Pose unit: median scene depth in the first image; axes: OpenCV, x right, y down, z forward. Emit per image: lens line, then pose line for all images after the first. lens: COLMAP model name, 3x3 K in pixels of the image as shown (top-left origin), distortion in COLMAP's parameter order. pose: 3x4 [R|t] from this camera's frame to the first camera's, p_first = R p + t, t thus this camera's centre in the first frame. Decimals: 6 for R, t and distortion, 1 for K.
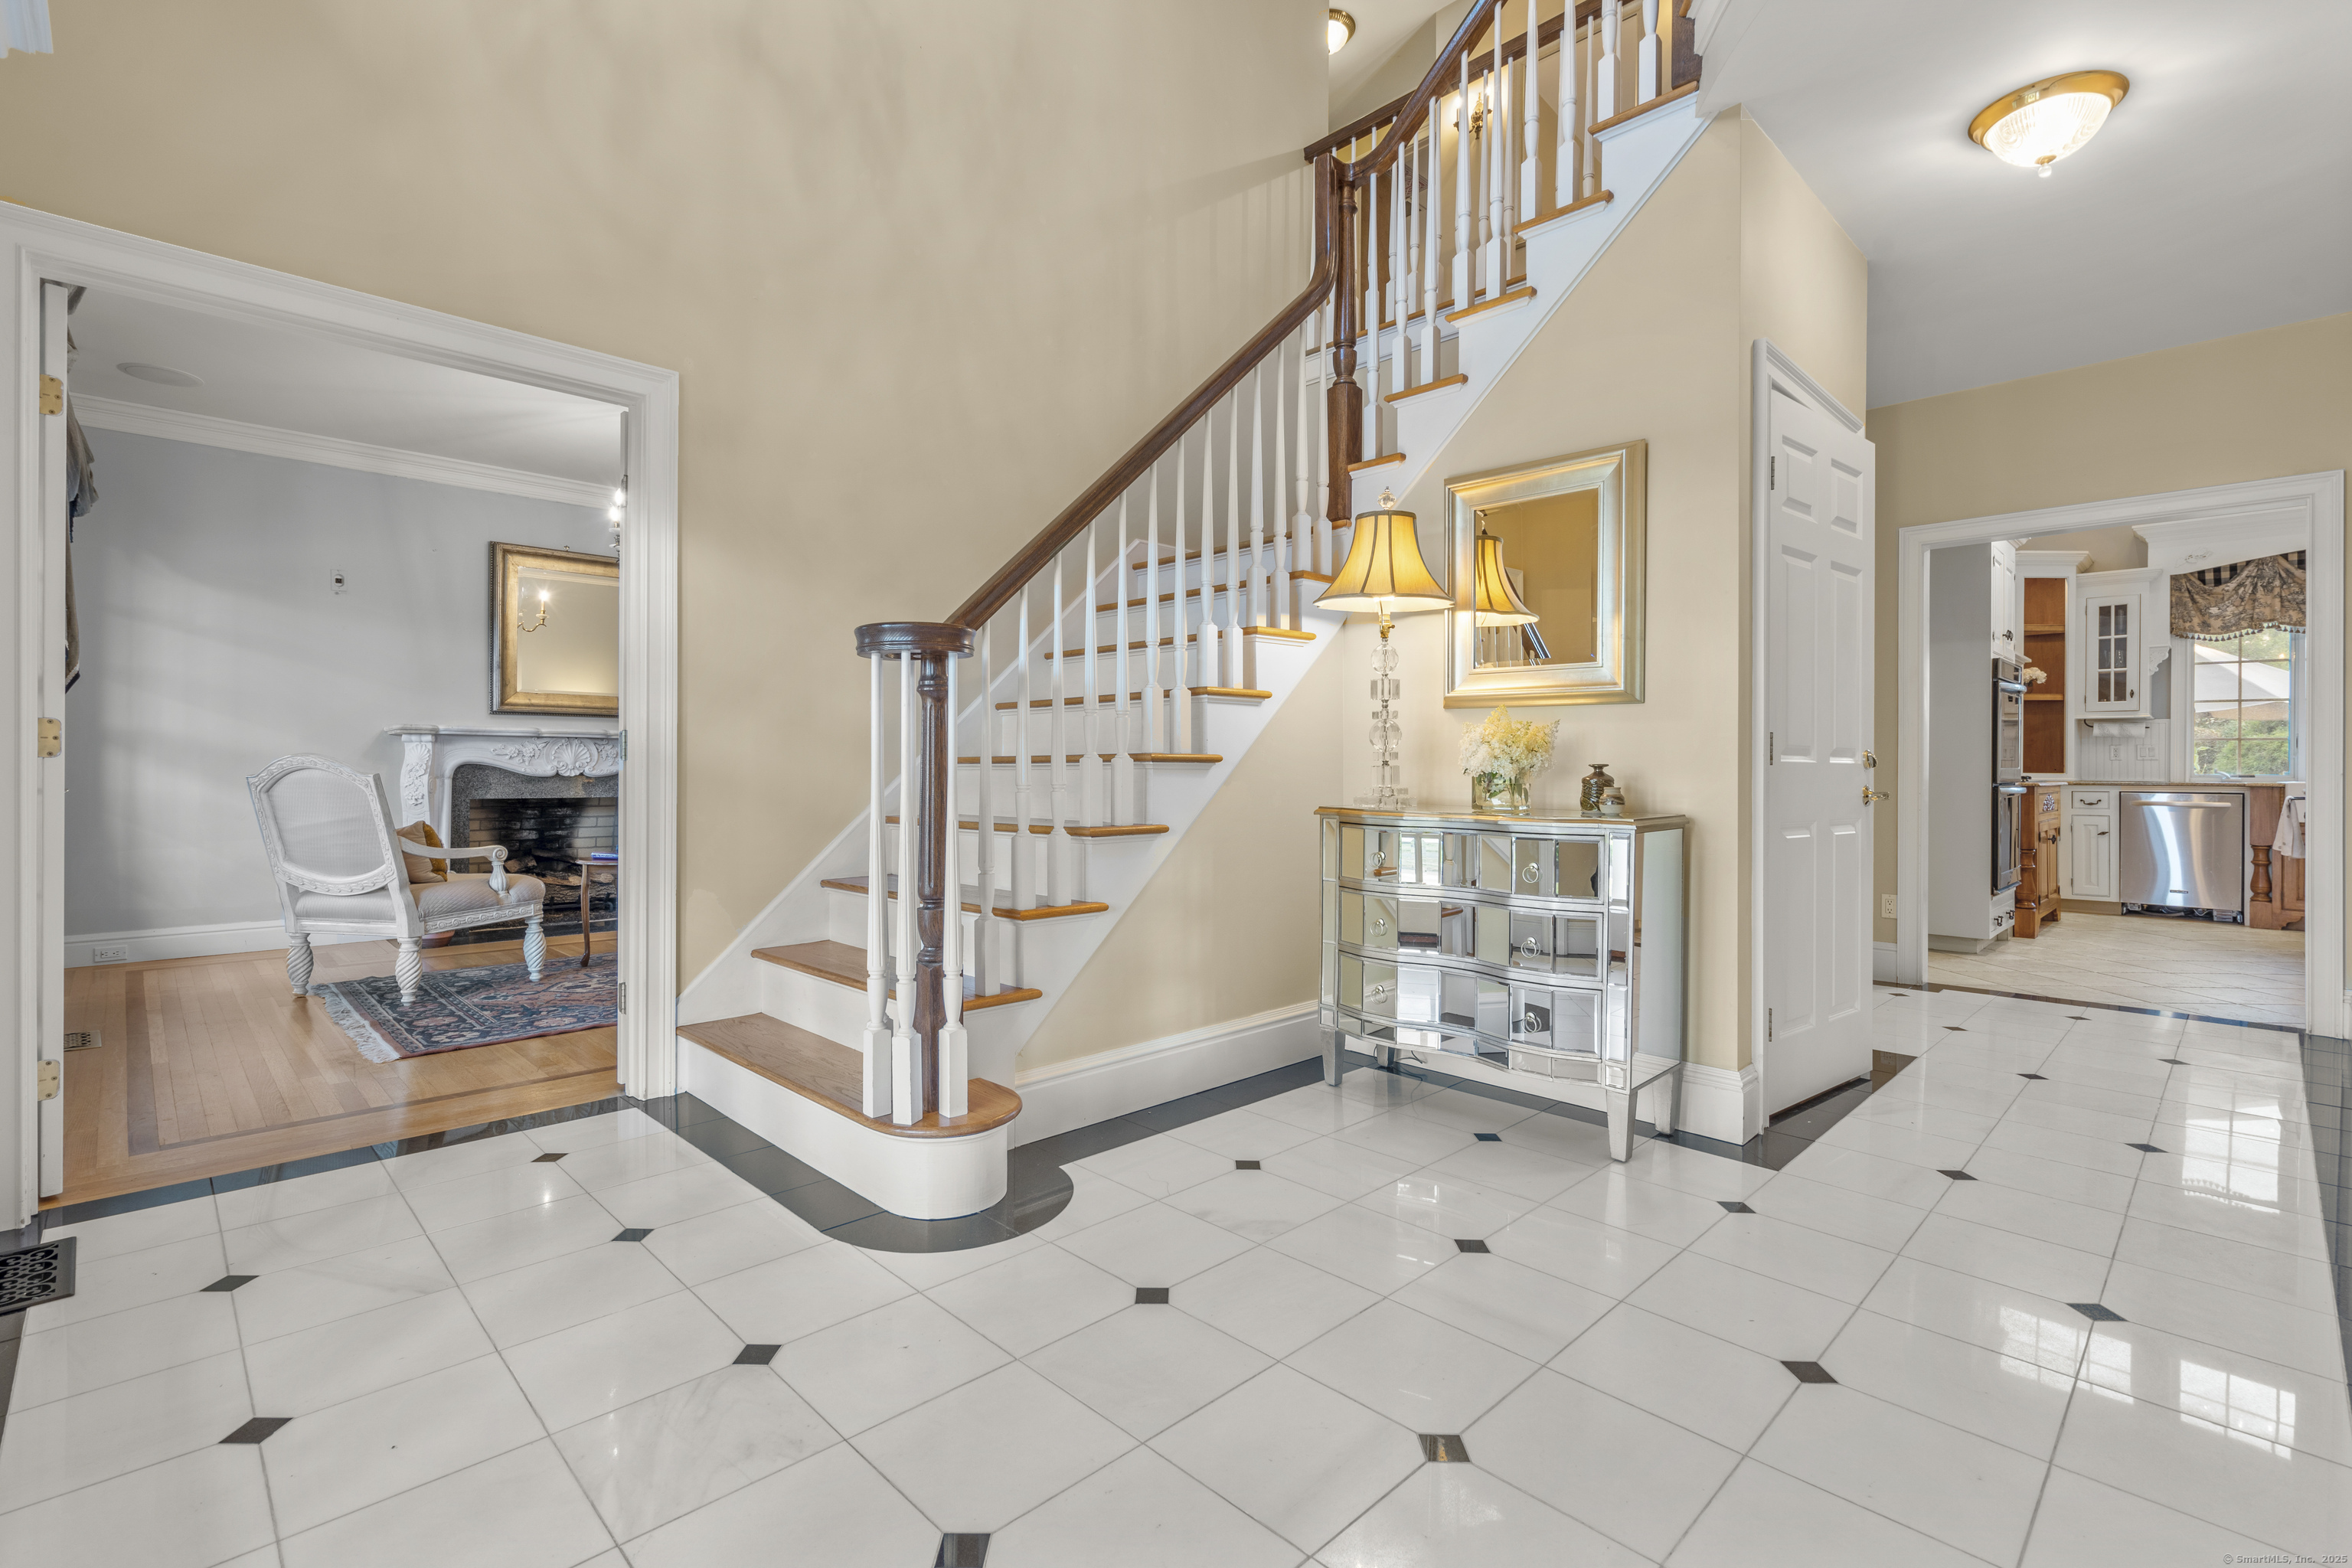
lens RADIAL K [[1075.3, 0, 1188.9], [0, 1075.3, 774.4], [0, 0, 1]] dist [0.002712, -0.001135]
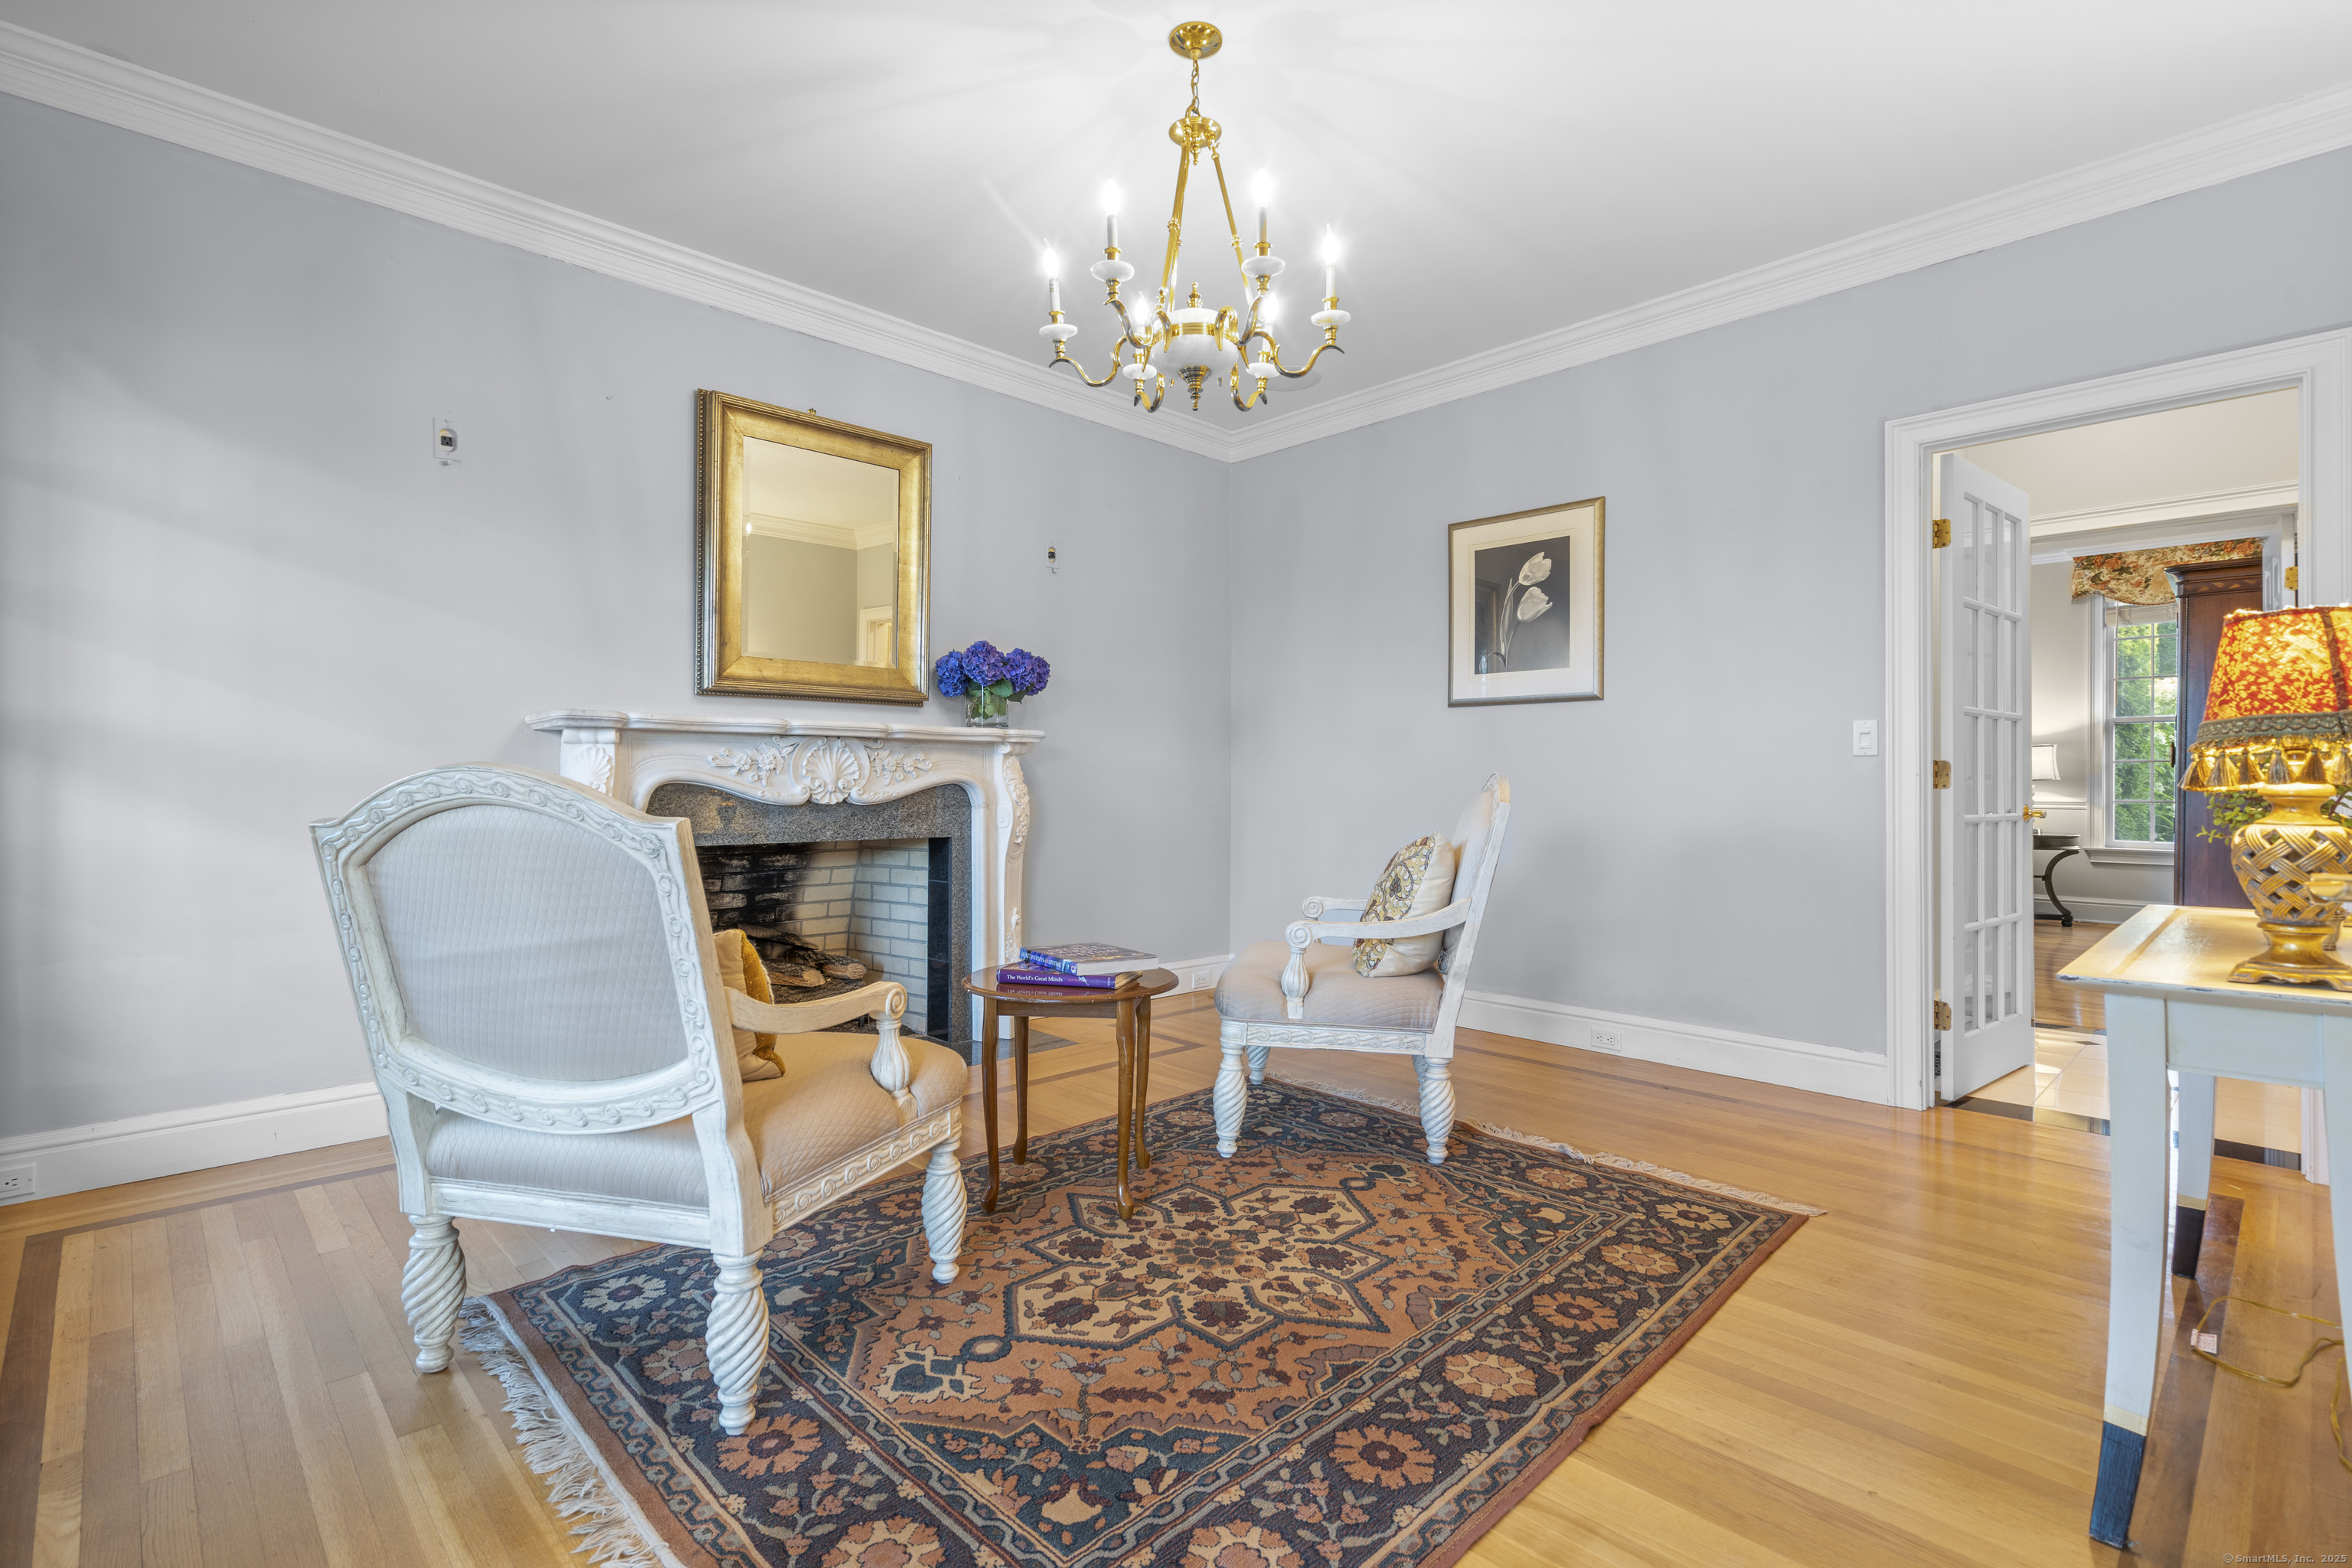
lens RADIAL K [[1075.3, 0, 1166.0], [0, 1075.3, 785.8], [0, 0, 1]] dist [0.002712, -0.001135]
pose [[0.999990, 0.000505, -0.004529, -0.506290], [-0.000514, 0.999998, -0.001980, -0.009350], [0.004528, 0.001982, 0.999988, 0.550463]]
